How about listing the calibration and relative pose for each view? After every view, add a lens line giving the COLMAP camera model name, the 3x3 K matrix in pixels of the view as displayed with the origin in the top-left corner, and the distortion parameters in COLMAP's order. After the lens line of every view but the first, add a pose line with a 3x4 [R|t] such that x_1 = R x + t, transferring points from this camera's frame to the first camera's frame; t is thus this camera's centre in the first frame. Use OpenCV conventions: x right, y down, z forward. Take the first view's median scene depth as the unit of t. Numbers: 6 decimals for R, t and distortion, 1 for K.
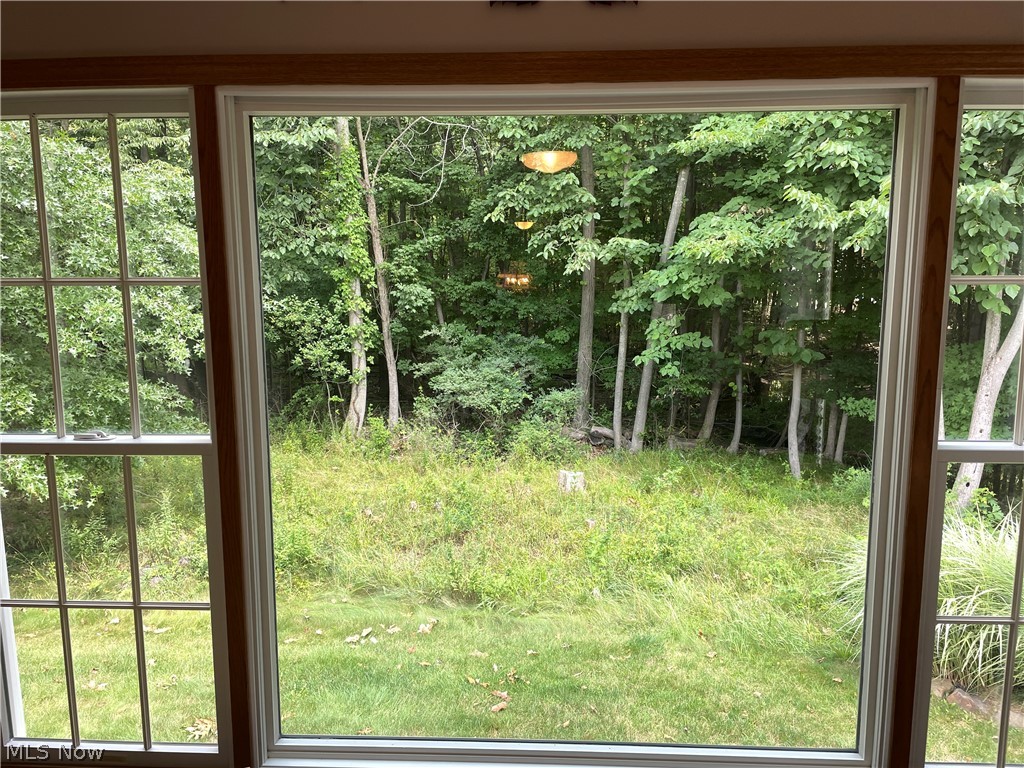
lens RADIAL K [[769.8, 0, 502.3], [0, 769.8, 392.5], [0, 0, 1]] dist [0.060153, -0.080940]
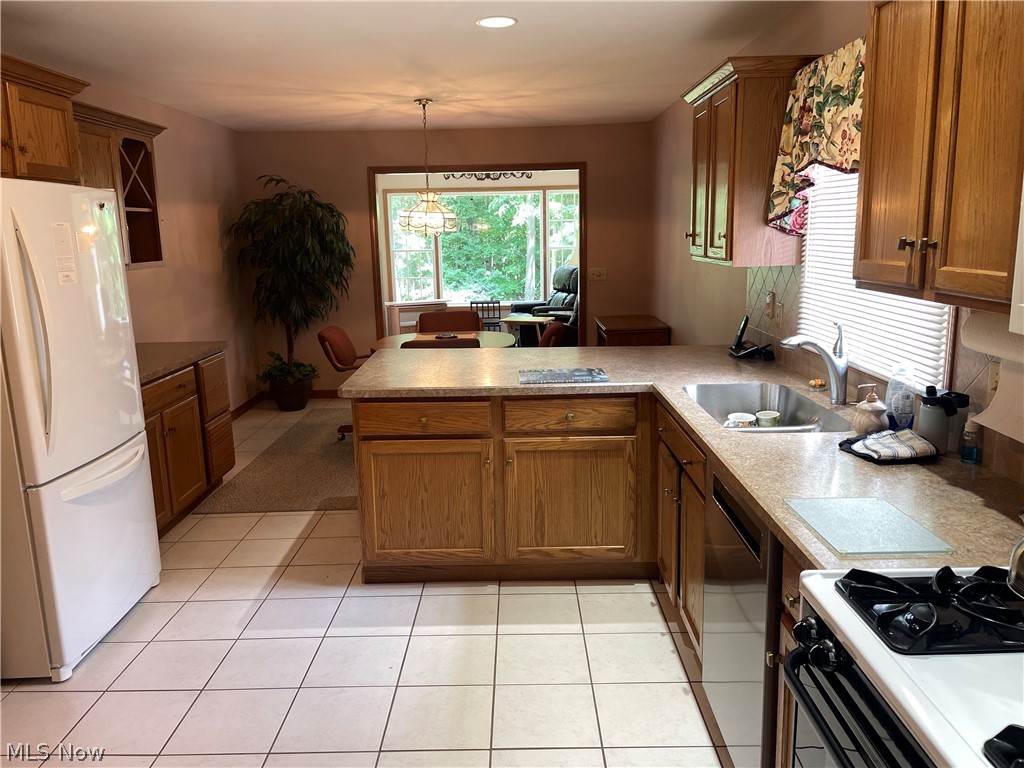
lens RADIAL K [[769.8, 0, 511.5], [0, 769.8, 382.8], [0, 0, 1]] dist [0.060153, -0.080940]
pose [[0.998252, -0.027652, 0.052239, -0.011352], [0.025445, 0.998775, 0.042439, 0.095806], [-0.053349, -0.041035, 0.997732, -0.563826]]
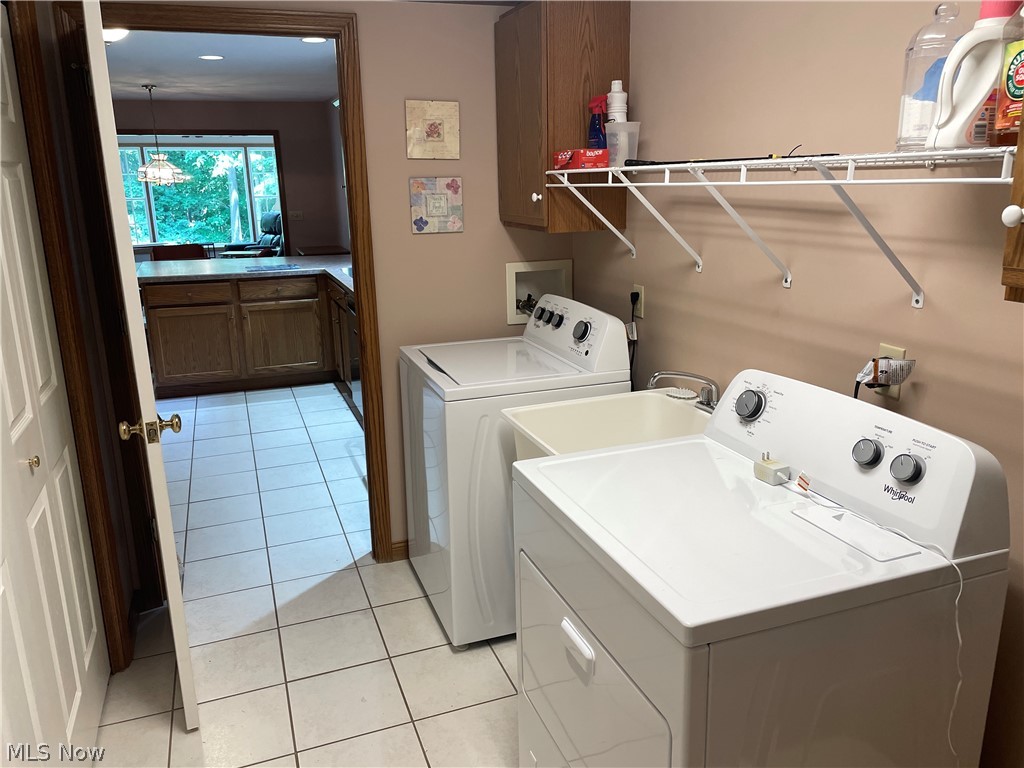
lens RADIAL K [[769.8, 0, 520.9], [0, 769.8, 383.3], [0, 0, 1]] dist [0.060153, -0.080940]
pose [[0.908806, -0.117324, 0.400384, -0.033016], [0.075069, 0.989969, 0.119695, 0.122407], [-0.410411, -0.078723, 0.908496, -0.741965]]
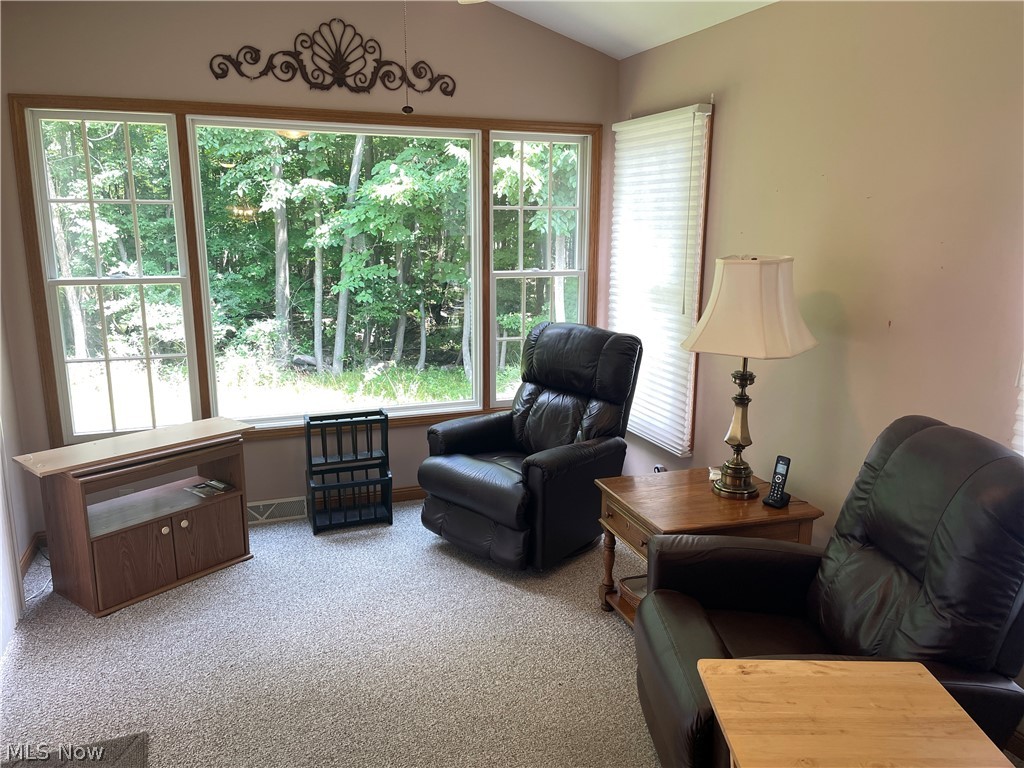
lens RADIAL K [[769.8, 0, 522.6], [0, 769.8, 383.8], [0, 0, 1]] dist [0.060153, -0.080940]
pose [[0.909766, -0.077781, 0.407769, -0.046166], [0.052950, 0.996009, 0.071850, 0.027924], [-0.411730, -0.043775, 0.910254, -0.149607]]
